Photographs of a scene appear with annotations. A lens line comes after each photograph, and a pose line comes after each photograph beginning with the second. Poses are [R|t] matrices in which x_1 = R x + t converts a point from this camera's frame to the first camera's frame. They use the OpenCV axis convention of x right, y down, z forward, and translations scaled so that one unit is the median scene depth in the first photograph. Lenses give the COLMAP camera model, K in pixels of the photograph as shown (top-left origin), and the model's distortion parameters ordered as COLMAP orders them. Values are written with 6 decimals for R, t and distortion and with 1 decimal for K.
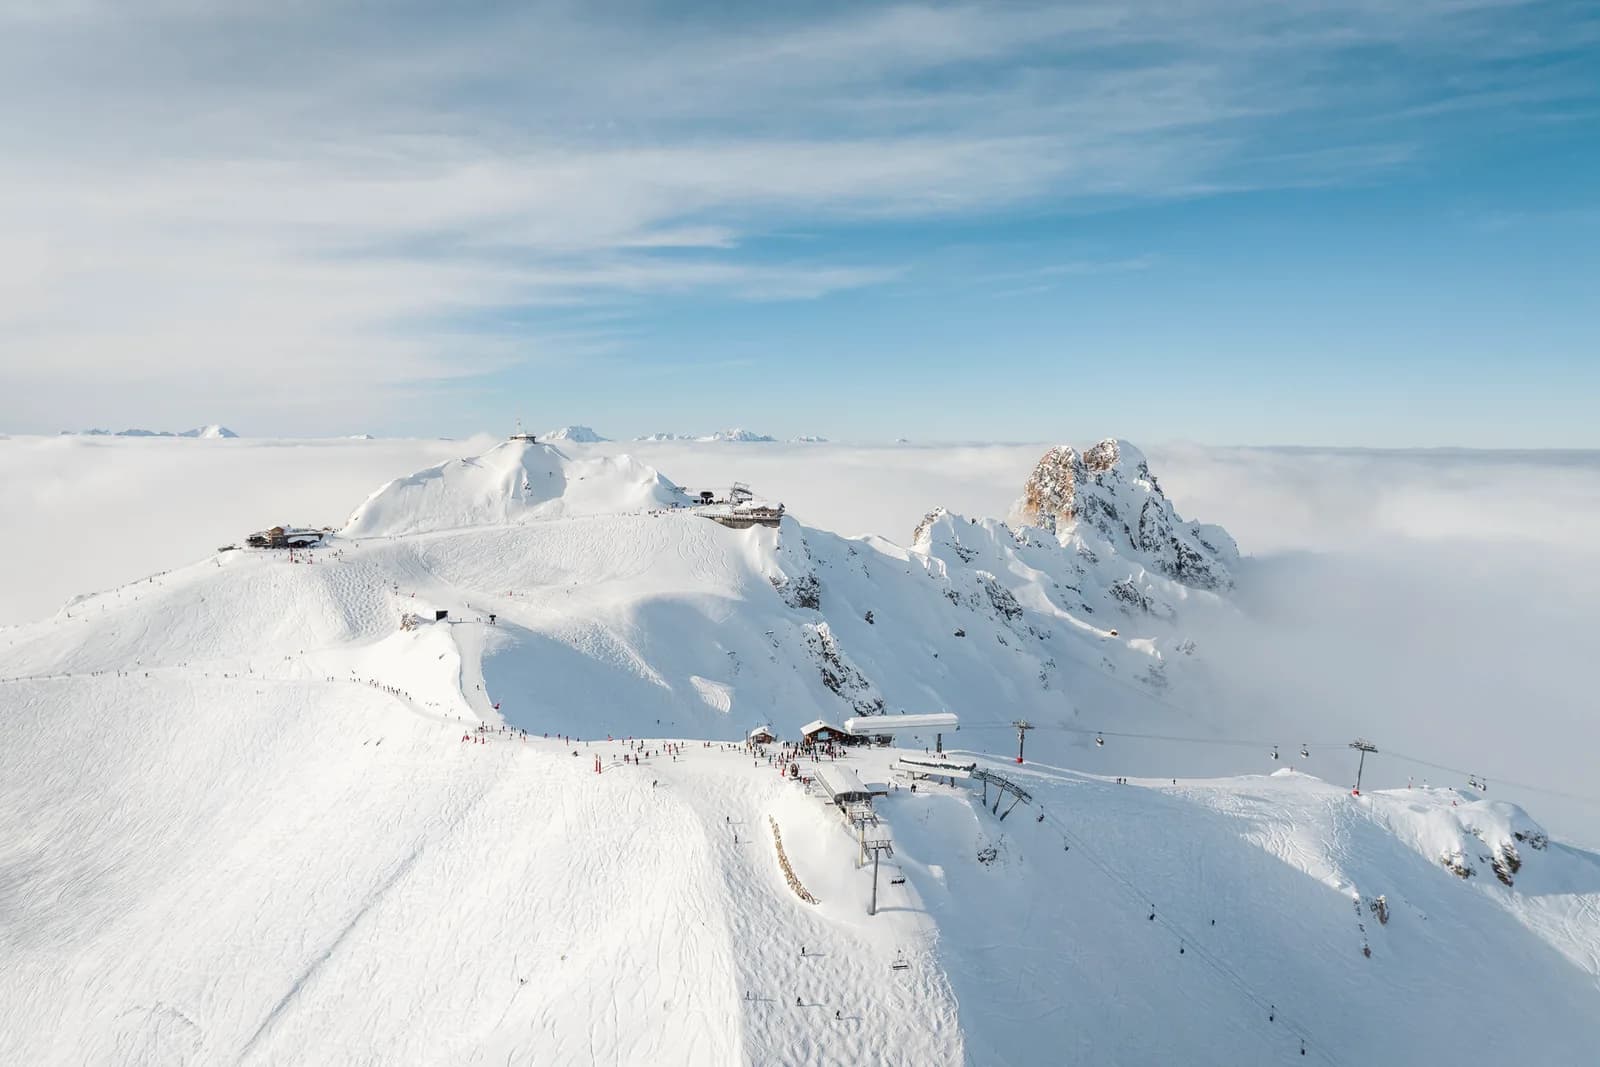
lens RADIAL K [[1018.9, 0, 800.0], [0, 1018.9, 533.5], [0, 0, 1]] dist [0.028807, 0.000453]
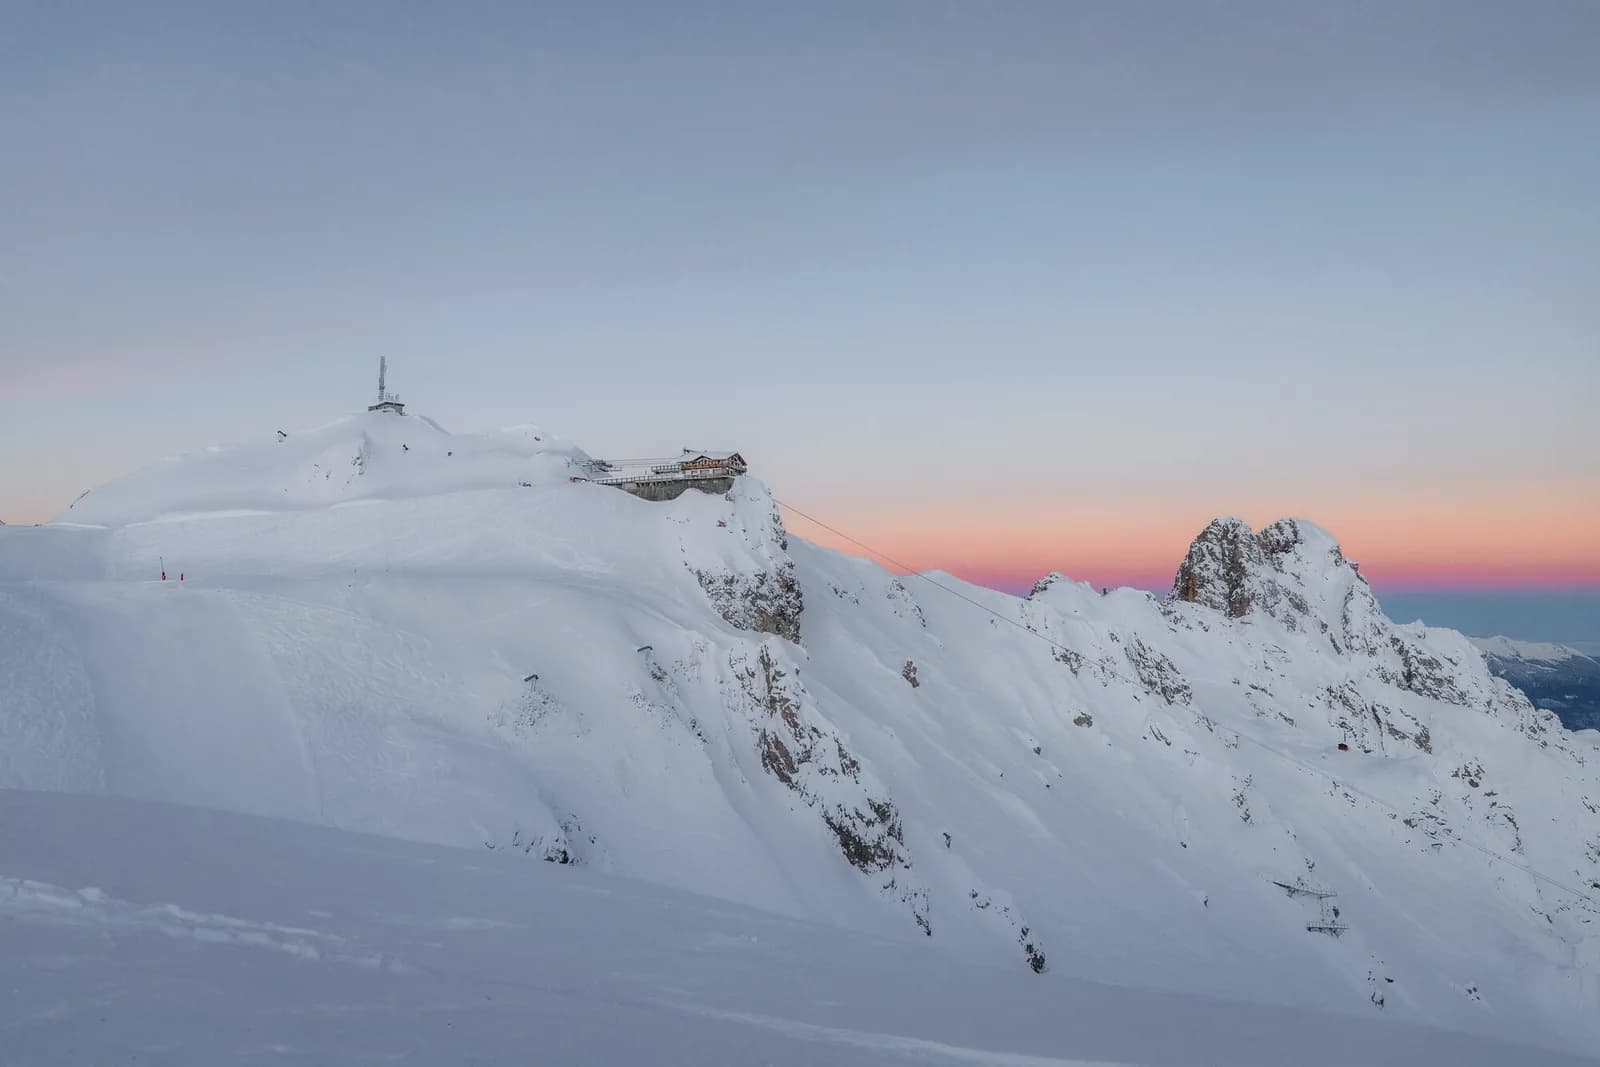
lens RADIAL K [[1018.9, 0, 800.0], [0, 1018.9, 533.5], [0, 0, 1]] dist [0.028807, 0.000453]
pose [[0.991844, -0.014609, -0.126621, 0.072091], [-0.005465, 0.987622, -0.156758, 0.085029], [0.127344, 0.156172, 0.979487, 0.391972]]
